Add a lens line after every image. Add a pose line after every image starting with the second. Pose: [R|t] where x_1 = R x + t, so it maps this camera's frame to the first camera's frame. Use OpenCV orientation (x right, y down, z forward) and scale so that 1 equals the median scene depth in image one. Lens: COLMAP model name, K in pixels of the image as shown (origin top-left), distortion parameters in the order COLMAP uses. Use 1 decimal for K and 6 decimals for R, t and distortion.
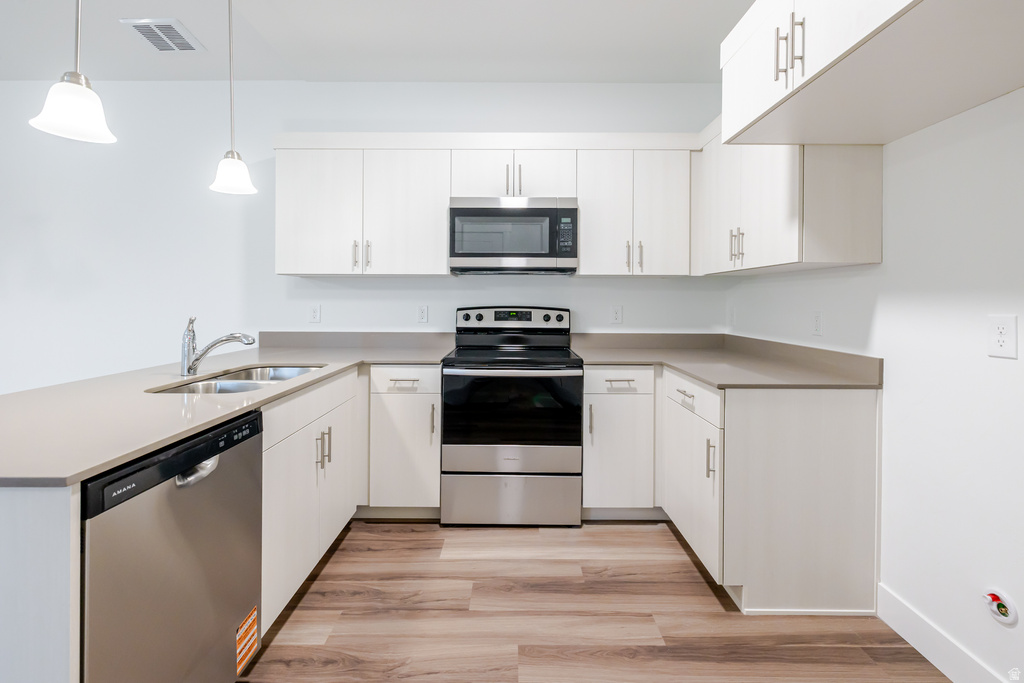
lens RADIAL K [[451.5, 0, 510.8], [0, 451.5, 313.4], [0, 0, 1]] dist [0.000317, 0.000046]
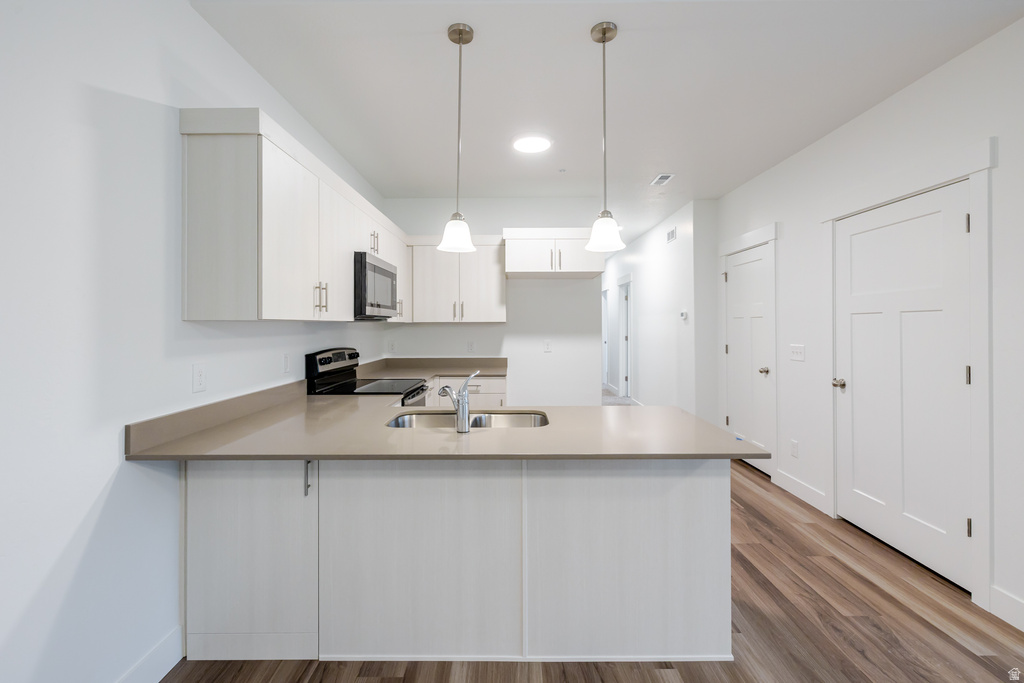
lens RADIAL K [[444.1, 0, 511.5], [0, 444.1, 321.3], [0, 0, 1]] dist [0.000988, 0.000222]
pose [[-0.005580, 0.003275, 0.999979, -1.220095], [0.031572, 0.999497, -0.003097, -0.073142], [-0.999486, 0.031554, -0.005681, 0.653563]]
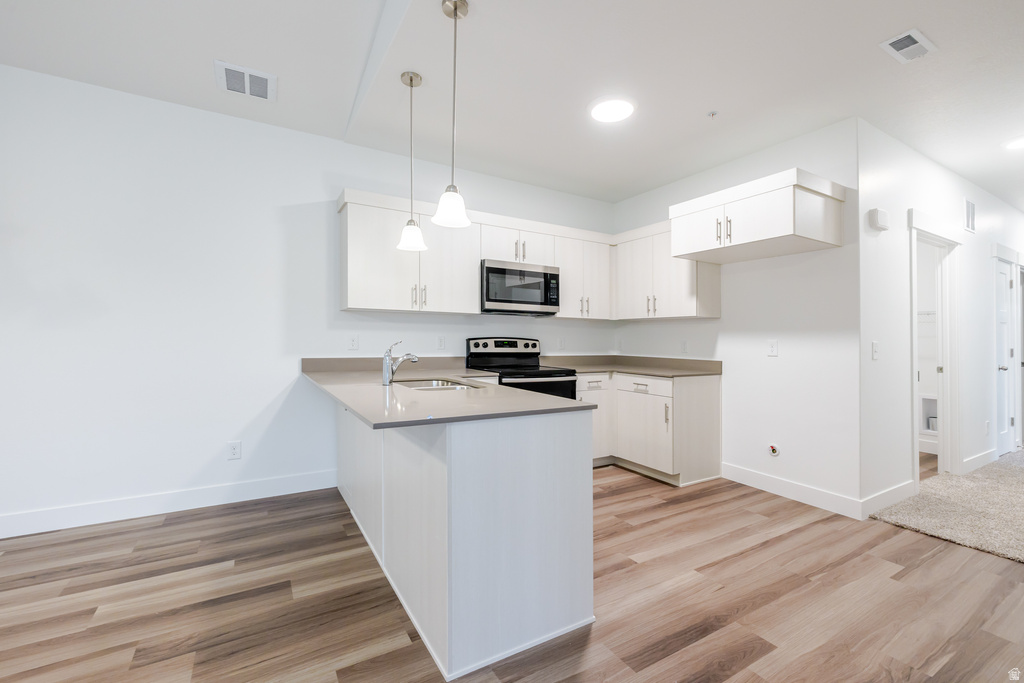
lens RADIAL K [[433.4, 0, 513.5], [0, 433.4, 346.4], [0, 0, 1]] dist [0.000326, 0.000095]
pose [[0.857736, -0.002346, 0.514084, -0.754268], [0.005747, 0.999971, -0.005026, 0.022196], [-0.514057, 0.007265, 0.857725, -0.199076]]
